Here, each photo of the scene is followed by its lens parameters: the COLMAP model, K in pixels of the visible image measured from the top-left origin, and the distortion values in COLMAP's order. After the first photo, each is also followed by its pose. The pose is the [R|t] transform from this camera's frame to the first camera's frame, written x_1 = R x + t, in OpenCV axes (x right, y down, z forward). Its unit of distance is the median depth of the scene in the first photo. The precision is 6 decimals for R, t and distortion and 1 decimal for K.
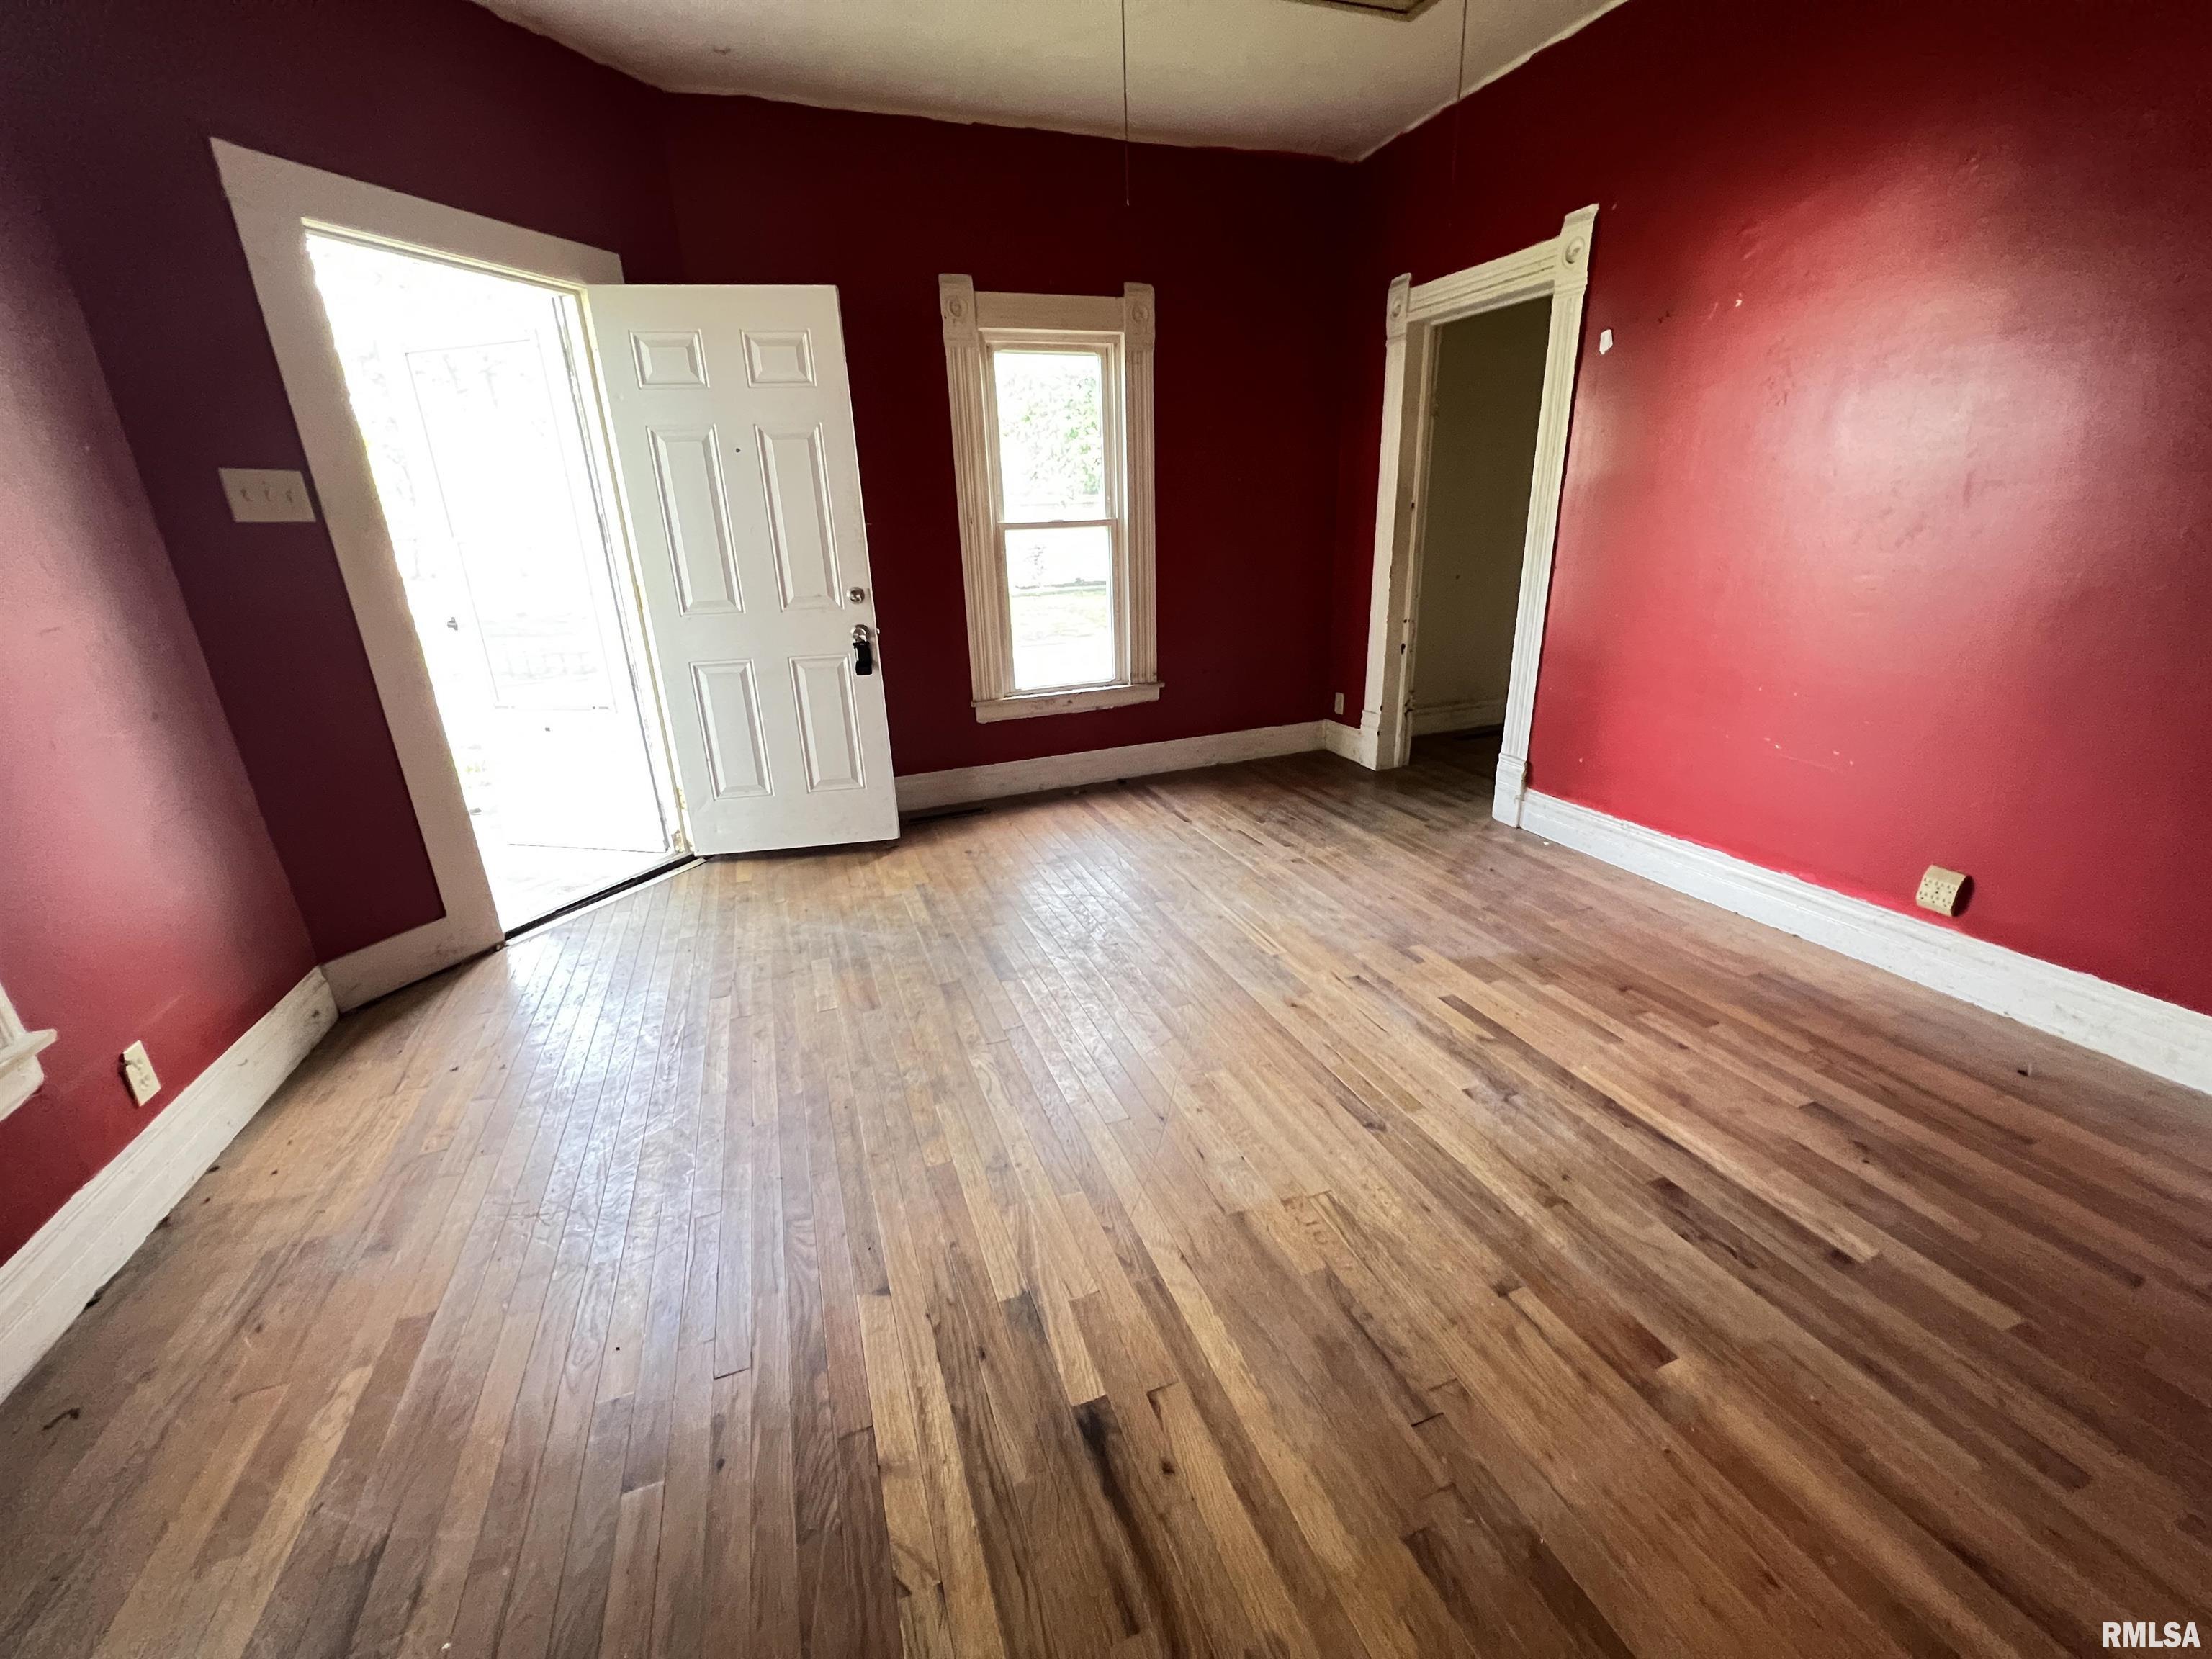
lens RADIAL K [[886.5, 0, 1101.9], [0, 886.5, 826.2], [0, 0, 1]] dist [-0.001985, 0.000227]
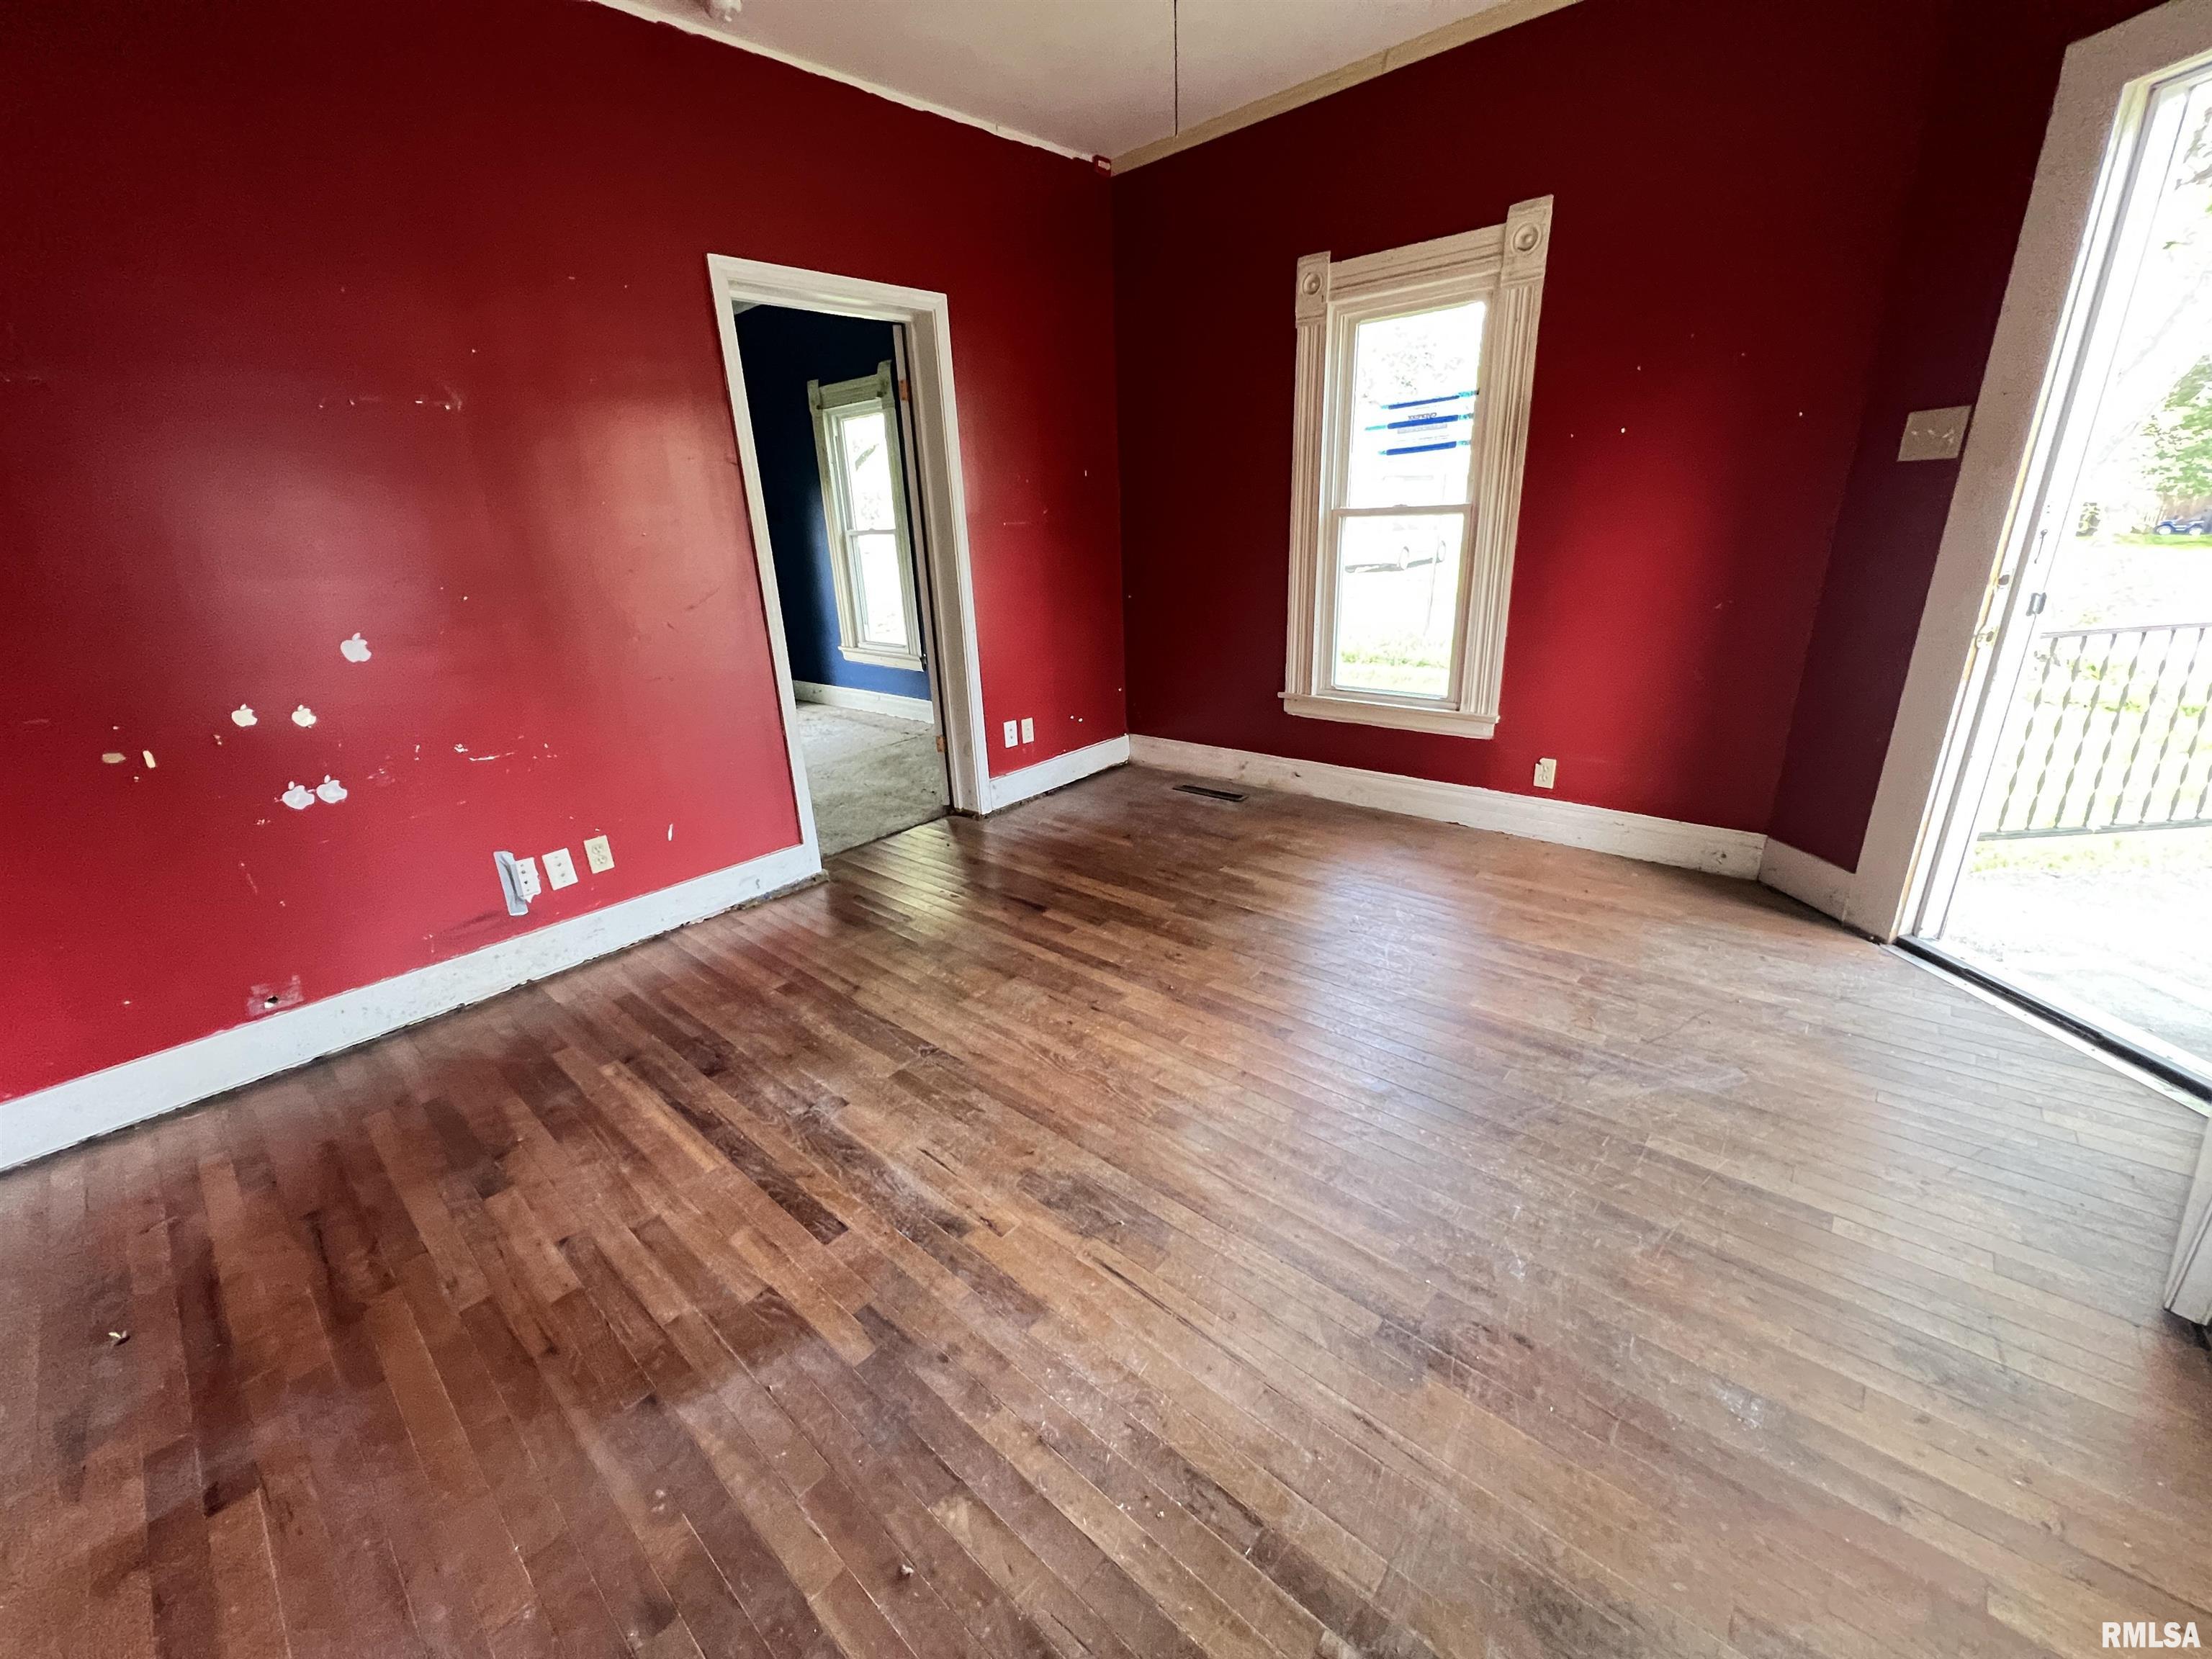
lens RADIAL K [[886.5, 0, 1101.9], [0, 886.5, 826.2], [0, 0, 1]] dist [-0.001985, 0.000227]
pose [[-0.882919, 0.223653, -0.412835, 0.426362], [-0.078475, 0.796600, 0.599391, -0.515780], [0.462920, 0.561611, -0.685783, 1.416988]]
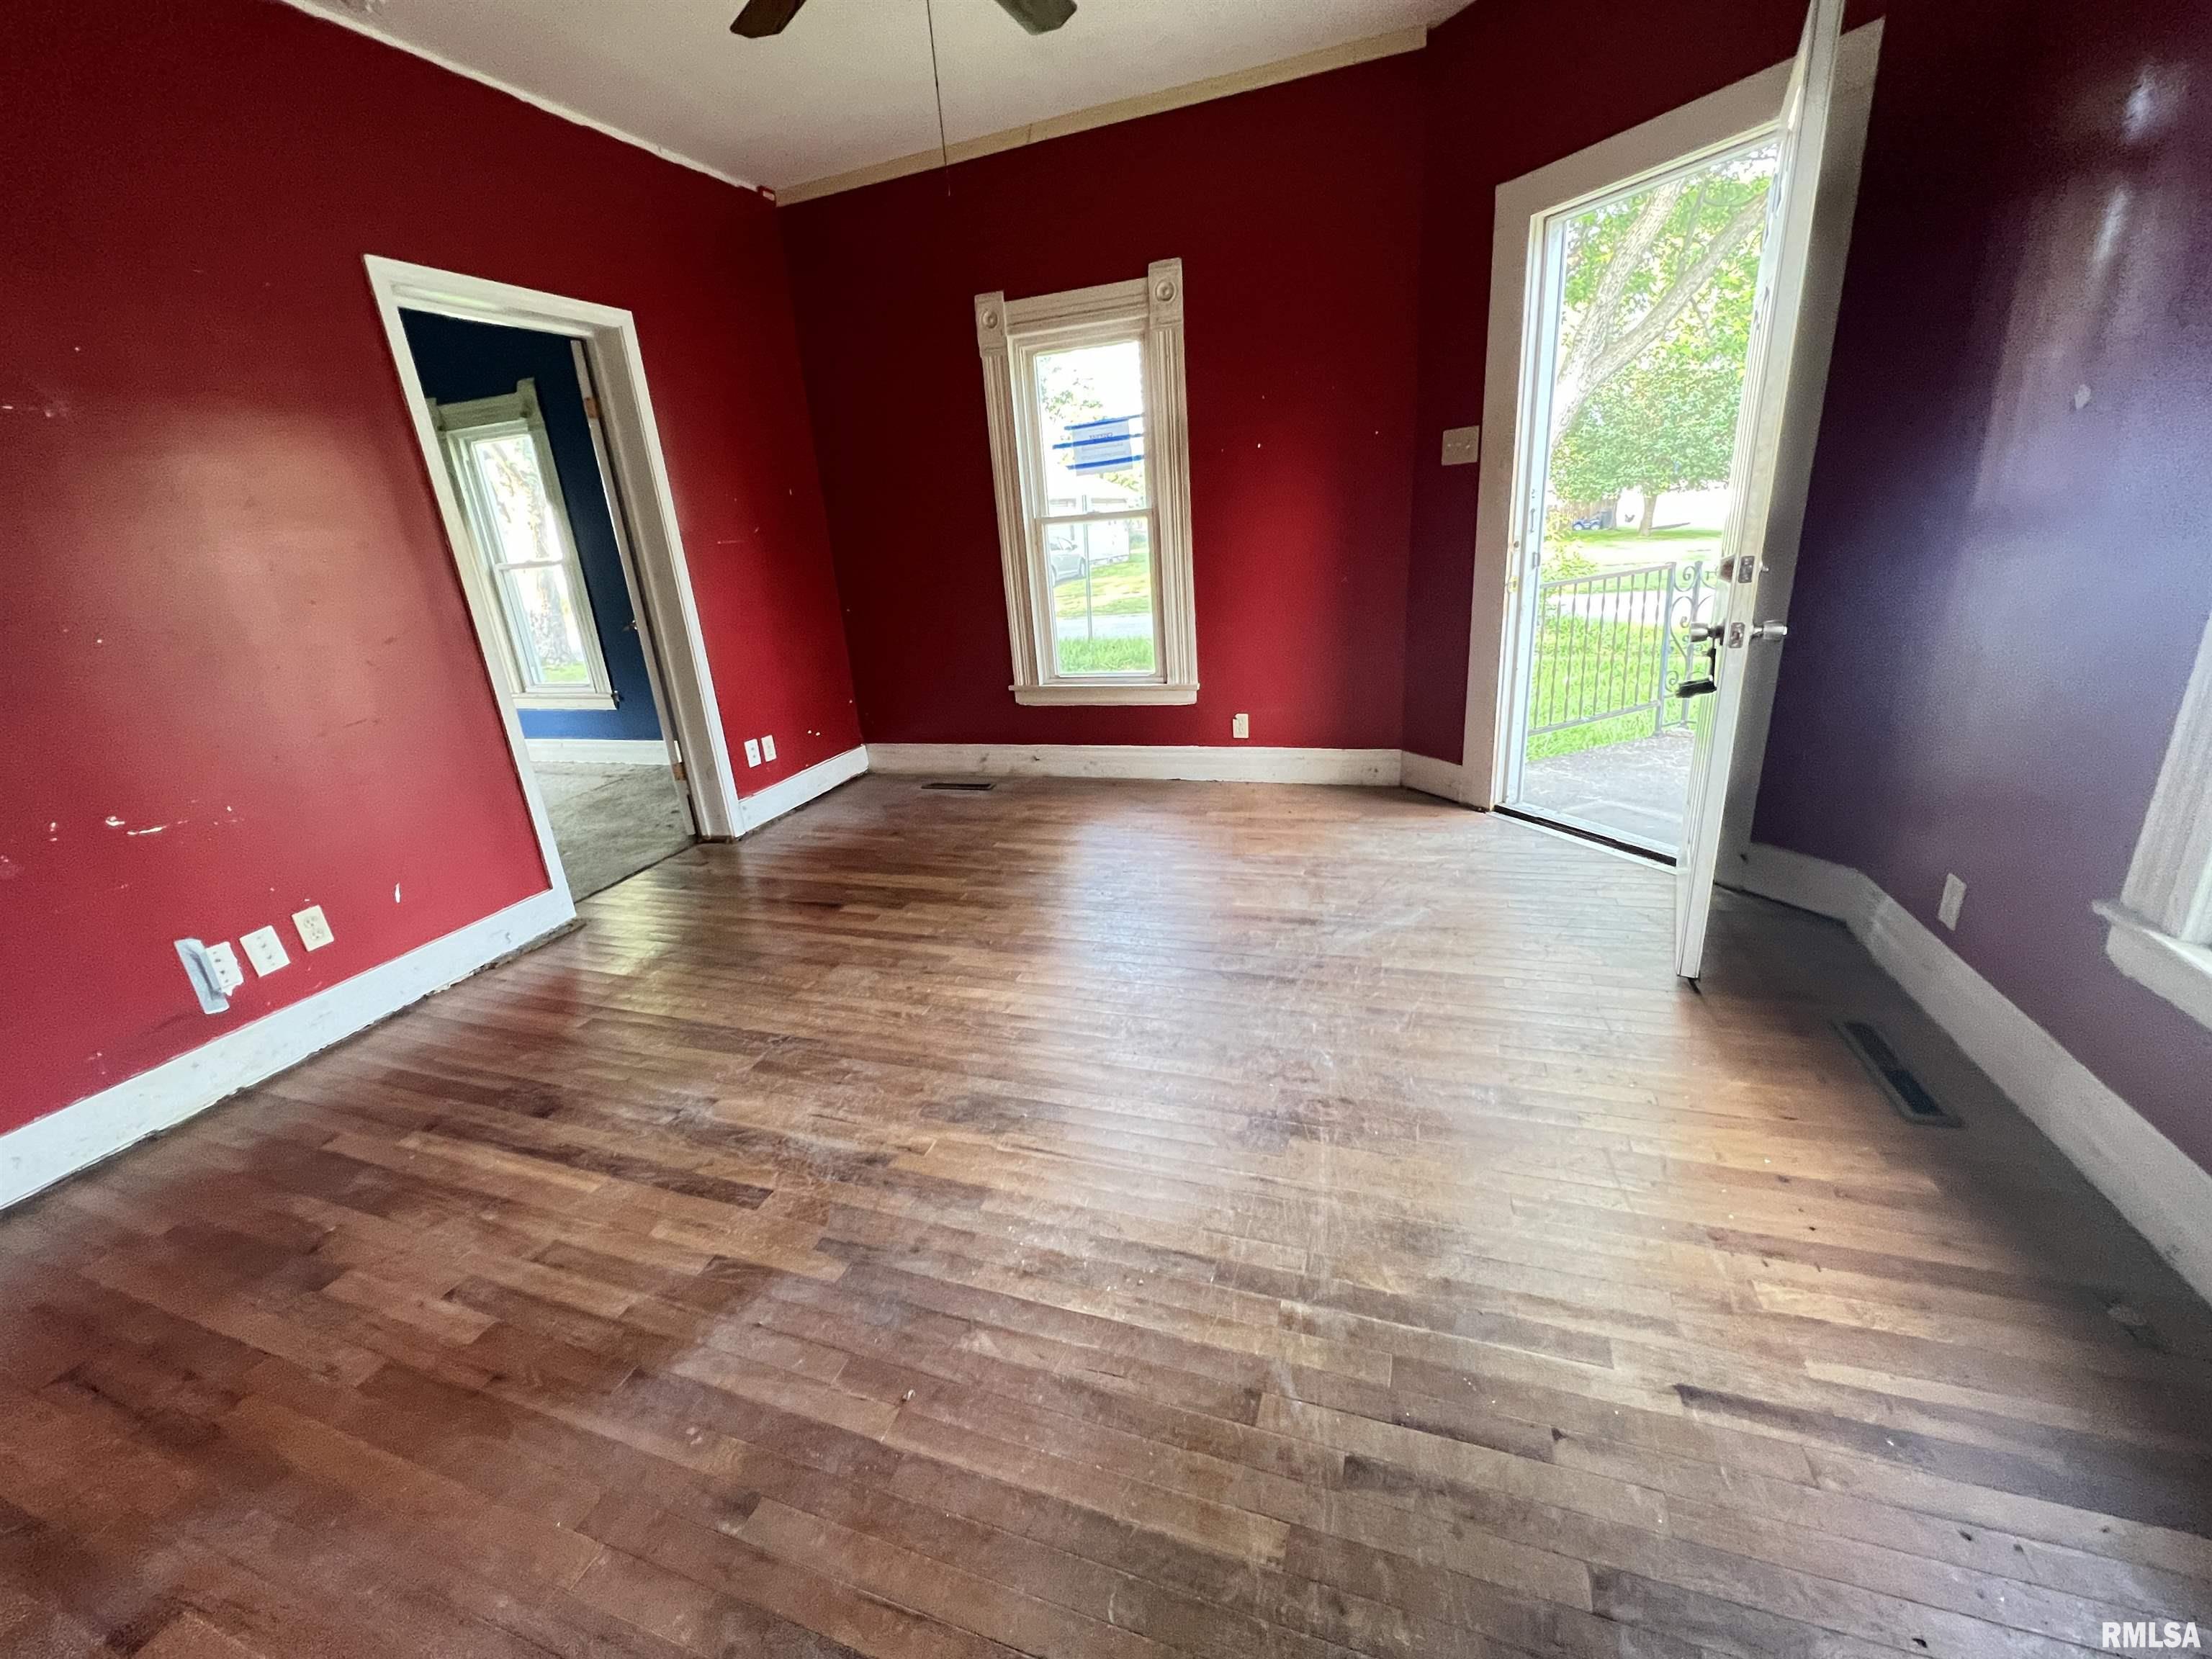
lens RADIAL K [[886.5, 0, 1101.9], [0, 886.5, 826.2], [0, 0, 1]] dist [-0.001985, 0.000227]
pose [[-0.644285, 0.328055, -0.690852, 0.622779], [-0.150895, 0.831043, 0.535349, -0.508883], [0.749752, 0.449163, -0.485927, 1.447040]]
